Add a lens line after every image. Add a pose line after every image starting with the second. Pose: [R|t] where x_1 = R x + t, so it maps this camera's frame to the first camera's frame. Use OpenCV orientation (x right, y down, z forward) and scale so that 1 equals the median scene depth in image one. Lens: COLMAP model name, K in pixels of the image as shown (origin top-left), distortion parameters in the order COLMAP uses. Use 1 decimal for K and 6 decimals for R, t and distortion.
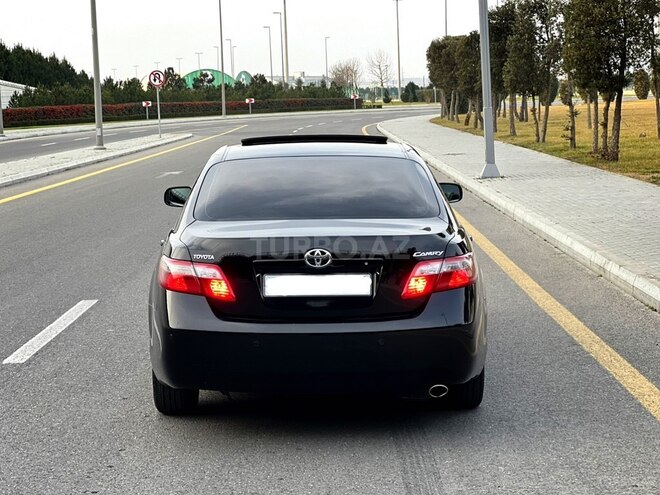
lens RADIAL K [[1461.5, 0, 335.6], [0, 1461.5, 251.6], [0, 0, 1]] dist [0.187133, 0.000000]
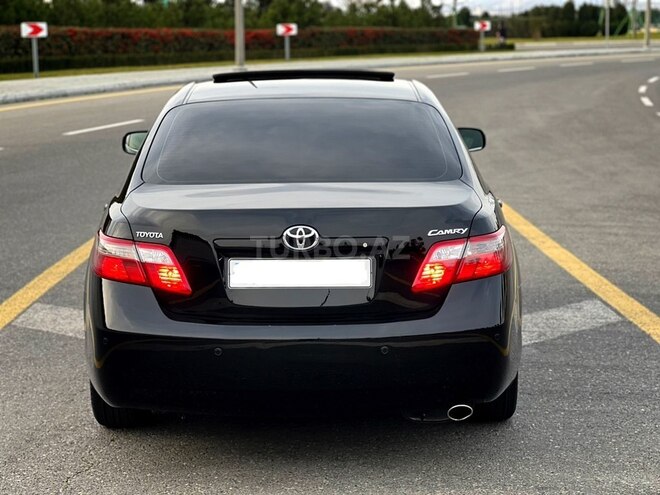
lens RADIAL K [[1461.5, 0, 329.8], [0, 1461.5, 247.7], [0, 0, 1]] dist [0.187133, 0.000000]
pose [[0.999943, 0.003643, -0.010050, 0.009791], [-0.003156, 0.998839, 0.048069, -0.025217], [0.010213, -0.048035, 0.998793, 0.236292]]
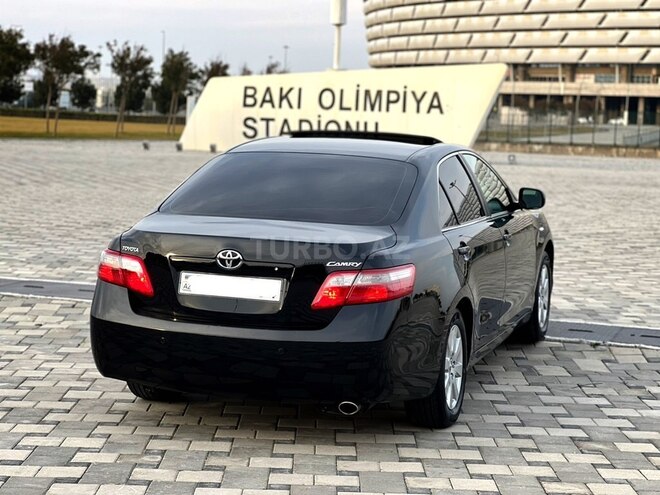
lens RADIAL K [[1461.5, 0, 331.5], [0, 1461.5, 250.4], [0, 0, 1]] dist [0.187133, 0.000000]
pose [[0.945190, 0.077940, -0.317082, 0.341583], [-0.072811, 0.996952, 0.028015, -0.032140], [0.318299, -0.003393, 0.947984, 0.088006]]
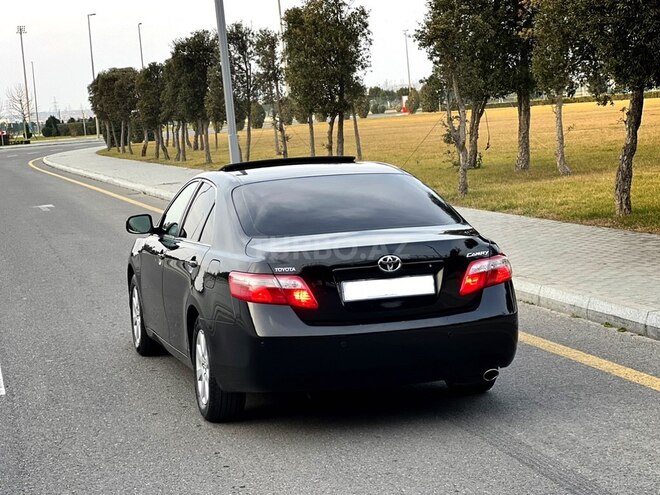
lens RADIAL K [[1461.5, 0, 329.4], [0, 1461.5, 241.2], [0, 0, 1]] dist [0.187133, 0.000000]
pose [[0.968247, -0.061414, 0.242334, -0.307597], [0.068137, 0.997486, -0.019451, 0.005690], [-0.240530, 0.035346, 0.969998, -0.069465]]
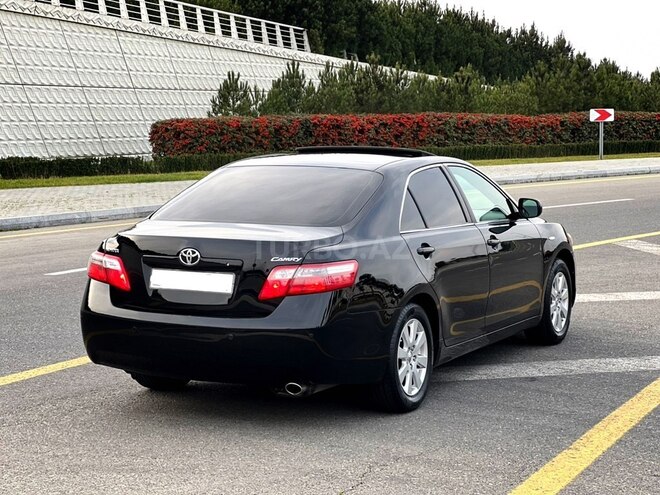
lens RADIAL K [[1461.5, 0, 323.2], [0, 1461.5, 250.6], [0, 0, 1]] dist [0.187133, 0.000000]
pose [[0.883679, 0.058417, -0.464434, 0.557344], [-0.060973, 0.998094, 0.009528, -0.016093], [0.464105, 0.019898, 0.885557, 0.061872]]
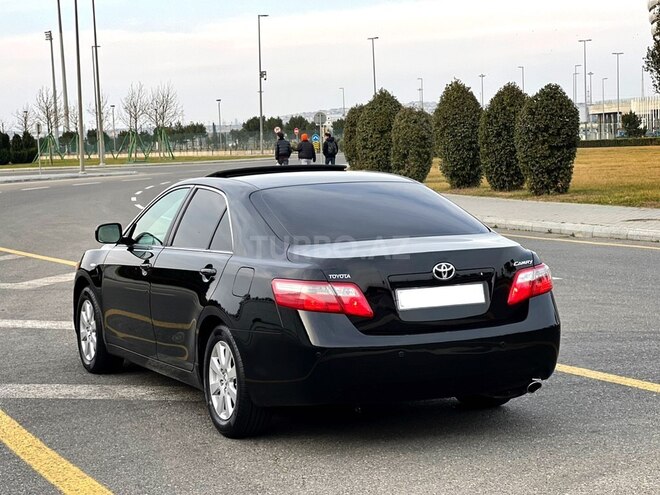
lens RADIAL K [[1461.5, 0, 326.1], [0, 1461.5, 247.3], [0, 0, 1]] dist [0.187133, 0.000000]
pose [[0.916489, -0.046493, 0.397350, -0.492673], [0.060894, 0.997863, -0.023695, 0.006596], [-0.395399, 0.045913, 0.917361, 0.035285]]
